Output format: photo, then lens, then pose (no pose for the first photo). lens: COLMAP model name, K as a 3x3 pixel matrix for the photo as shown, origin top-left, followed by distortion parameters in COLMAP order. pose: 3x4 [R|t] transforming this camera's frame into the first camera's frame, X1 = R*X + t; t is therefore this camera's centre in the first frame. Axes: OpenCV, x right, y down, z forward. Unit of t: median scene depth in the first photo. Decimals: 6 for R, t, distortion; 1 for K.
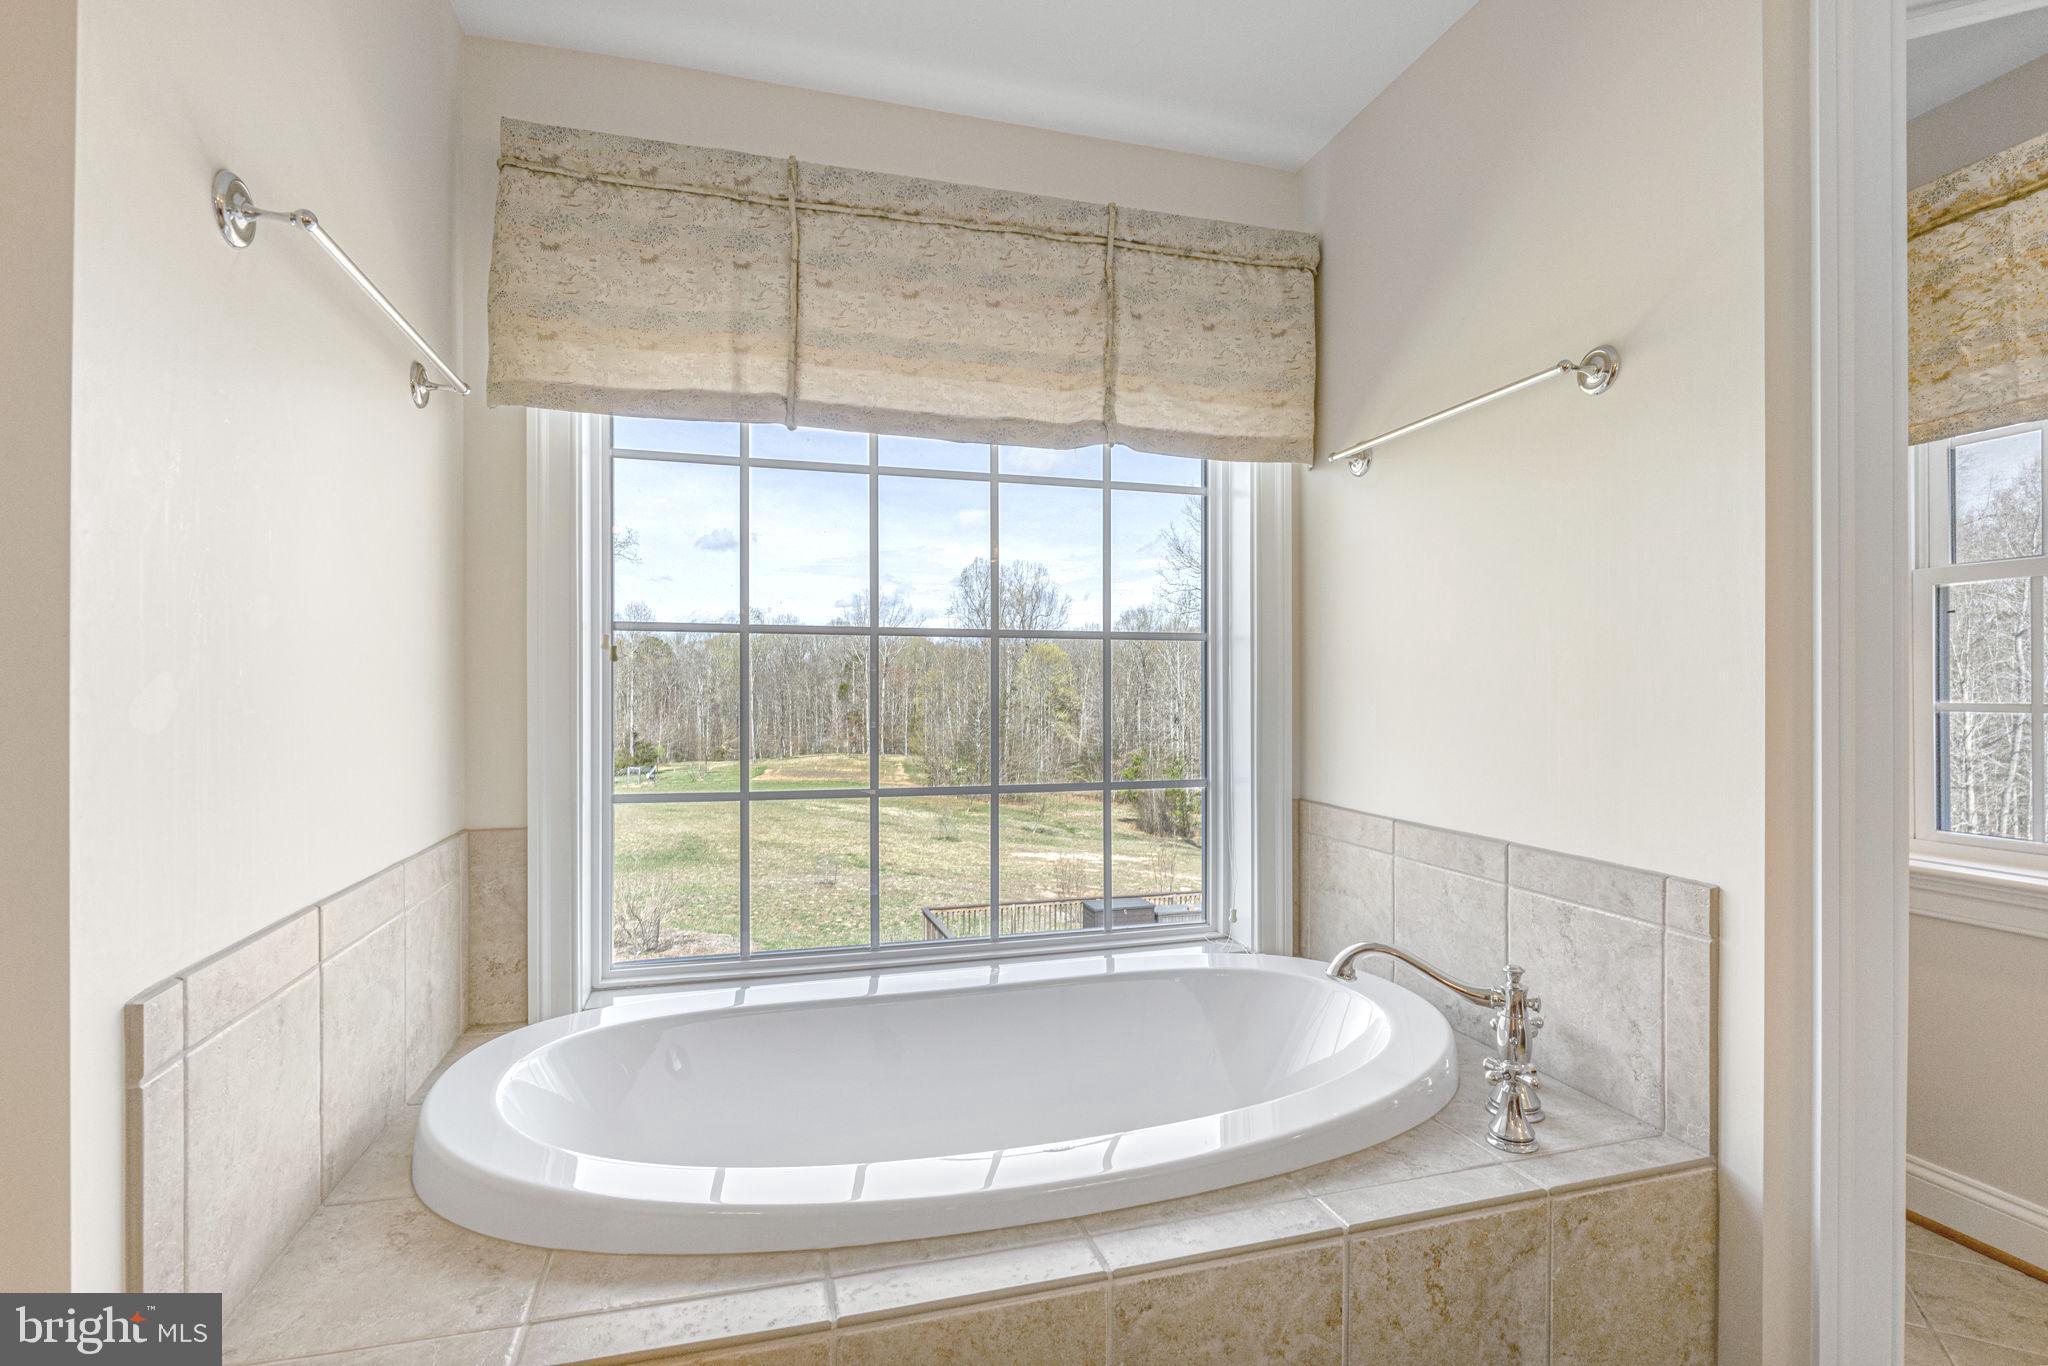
lens RADIAL K [[934.9, 0, 999.9], [0, 934.9, 692.2], [0, 0, 1]] dist [-0.006107, -0.000306]
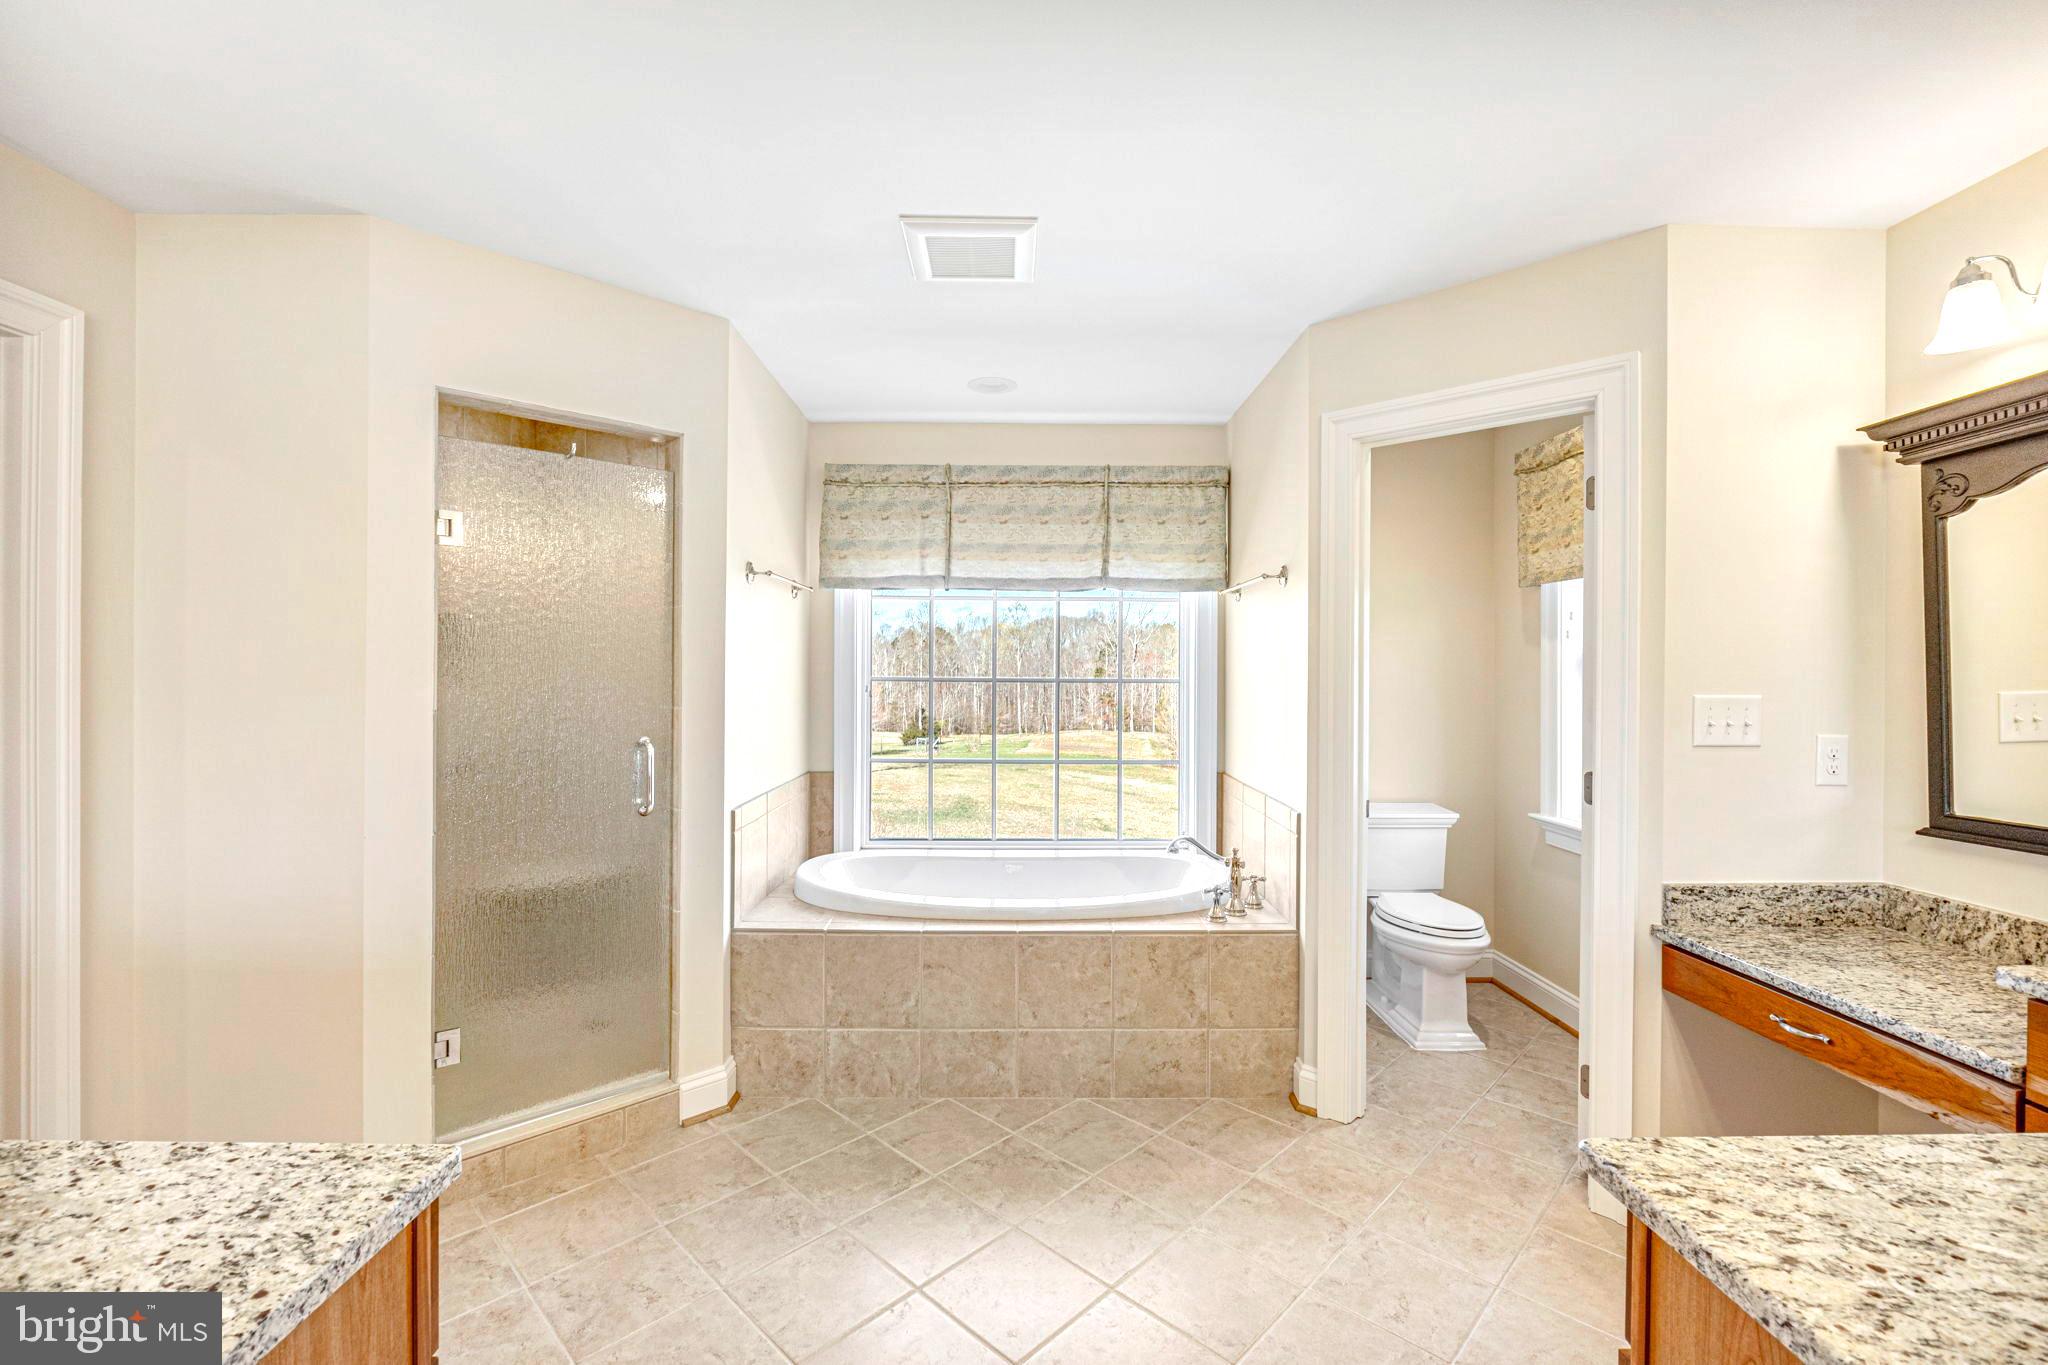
lens RADIAL K [[862.0, 0, 1010.8], [0, 862.0, 672.4], [0, 0, 1]] dist [-0.002647, -0.000366]
pose [[0.962785, 0.004932, -0.270222, 0.428499], [-0.005337, 0.999985, -0.000763, -0.087647], [0.270214, 0.002177, 0.962798, -0.818285]]
